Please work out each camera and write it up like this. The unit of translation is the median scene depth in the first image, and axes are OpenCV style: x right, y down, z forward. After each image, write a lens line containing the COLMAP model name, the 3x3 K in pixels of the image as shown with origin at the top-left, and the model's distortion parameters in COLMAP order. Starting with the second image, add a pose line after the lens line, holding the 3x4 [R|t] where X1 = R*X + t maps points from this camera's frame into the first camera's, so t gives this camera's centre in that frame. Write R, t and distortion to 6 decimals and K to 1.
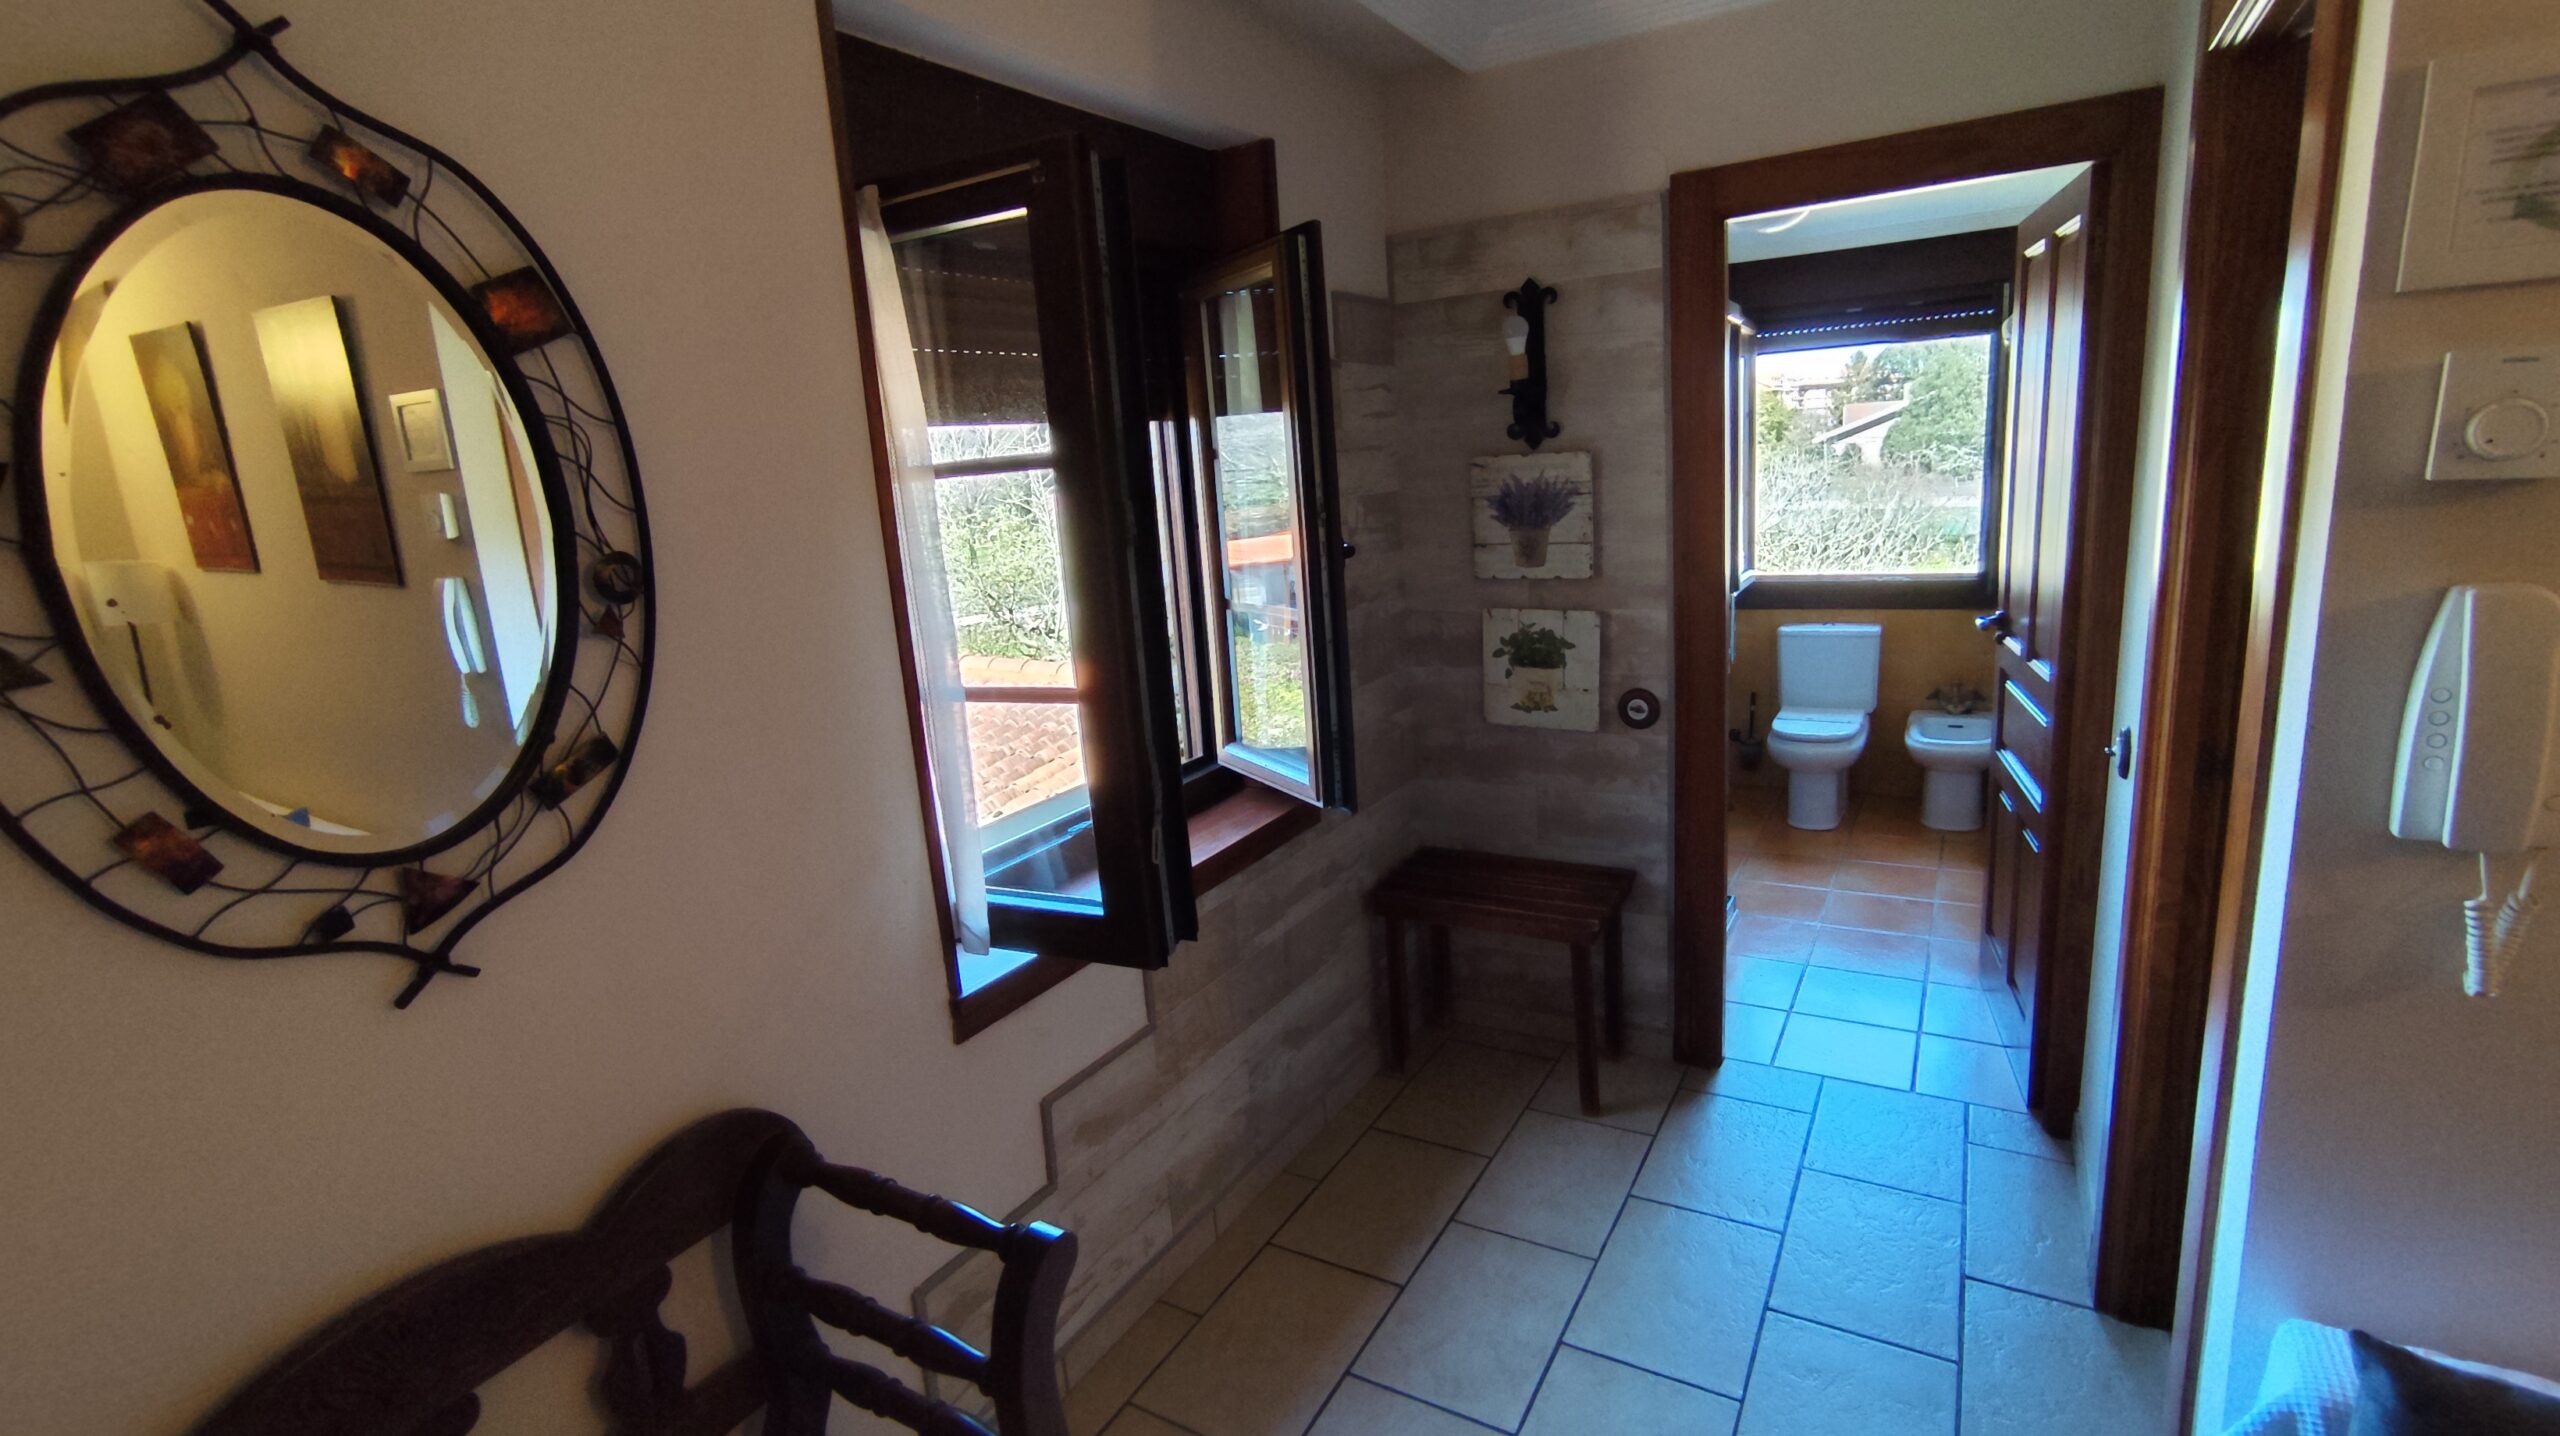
lens RADIAL K [[1162.6, 0, 1300.7], [0, 1162.6, 708.3], [0, 0, 1]] dist [-0.025348, 0.012501]
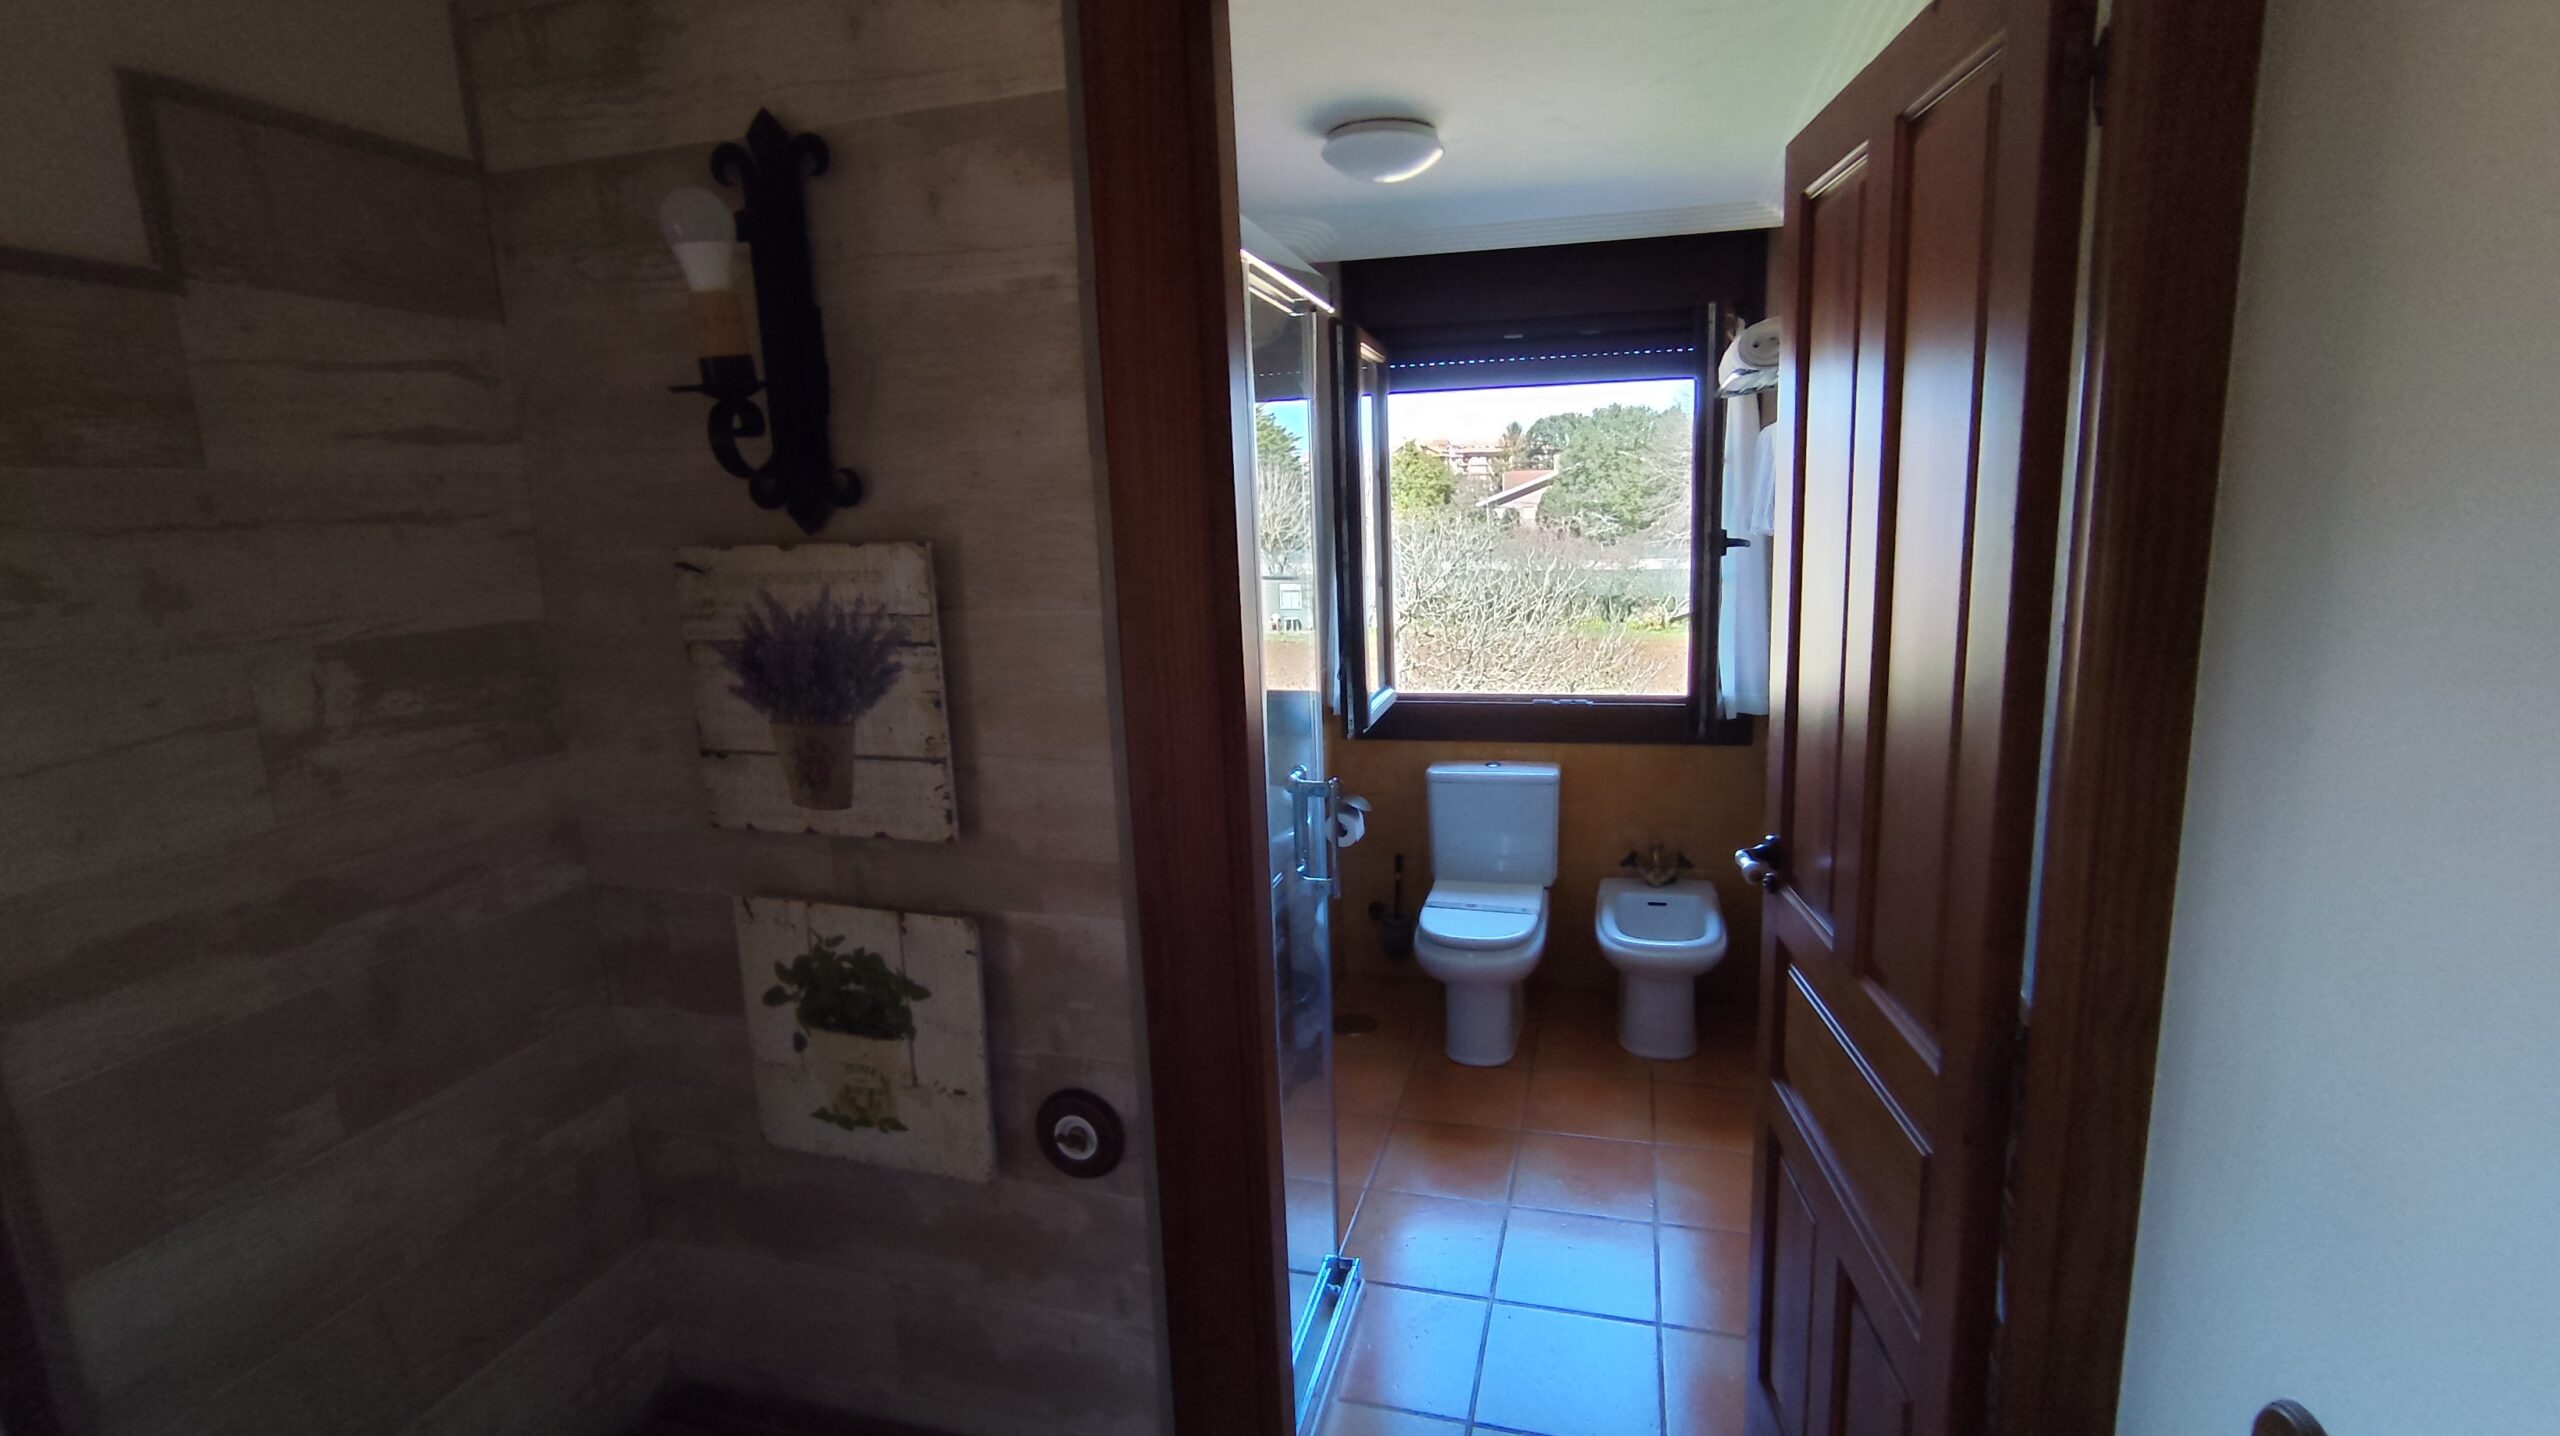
lens RADIAL K [[1162.6, 0, 1280.9], [0, 1162.6, 705.1], [0, 0, 1]] dist [-0.025348, 0.012501]
pose [[0.970277, -0.010106, 0.241788, 0.262506], [0.021299, 0.998817, -0.043723, -0.139497], [-0.241060, 0.047573, 0.969344, 0.558937]]
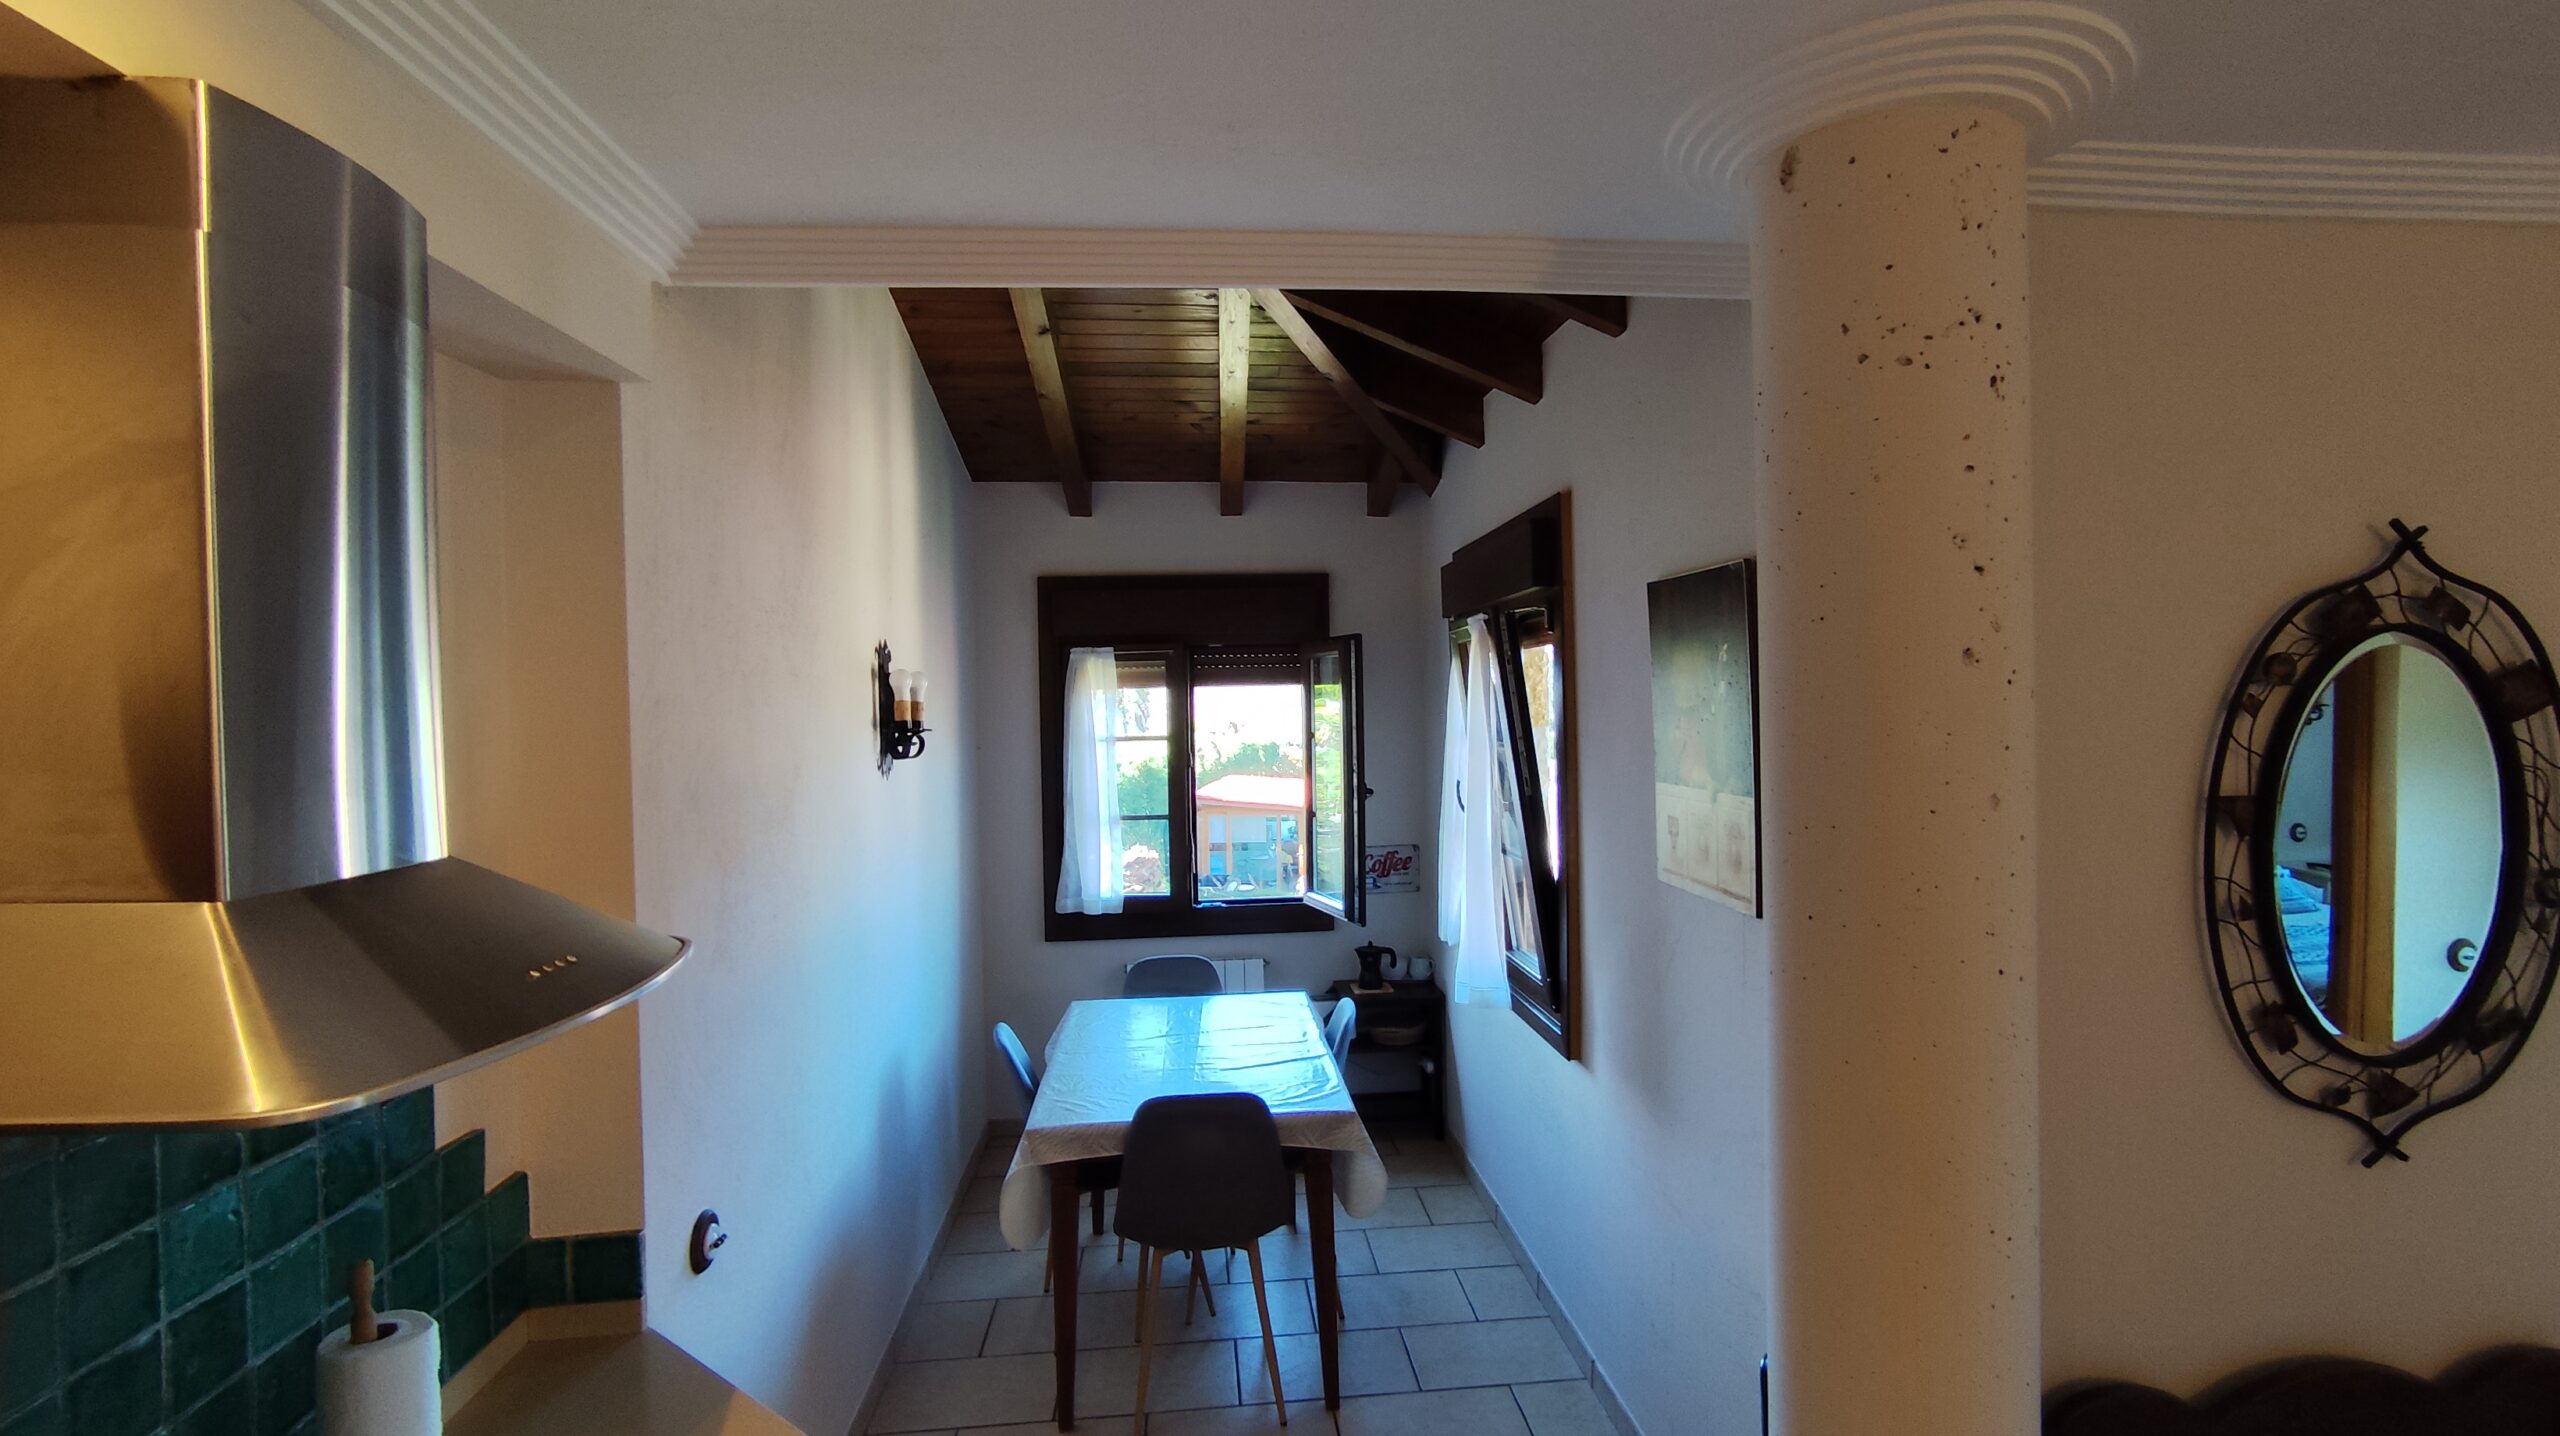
lens RADIAL K [[1162.6, 0, 1285.8], [0, 1162.6, 707.7], [0, 0, 1]] dist [-0.025348, 0.012501]
pose [[0.577228, 0.064538, -0.814029, -0.176131], [-0.188760, 0.980418, -0.056120, 0.013205], [0.794467, 0.186050, 0.578107, -0.414808]]
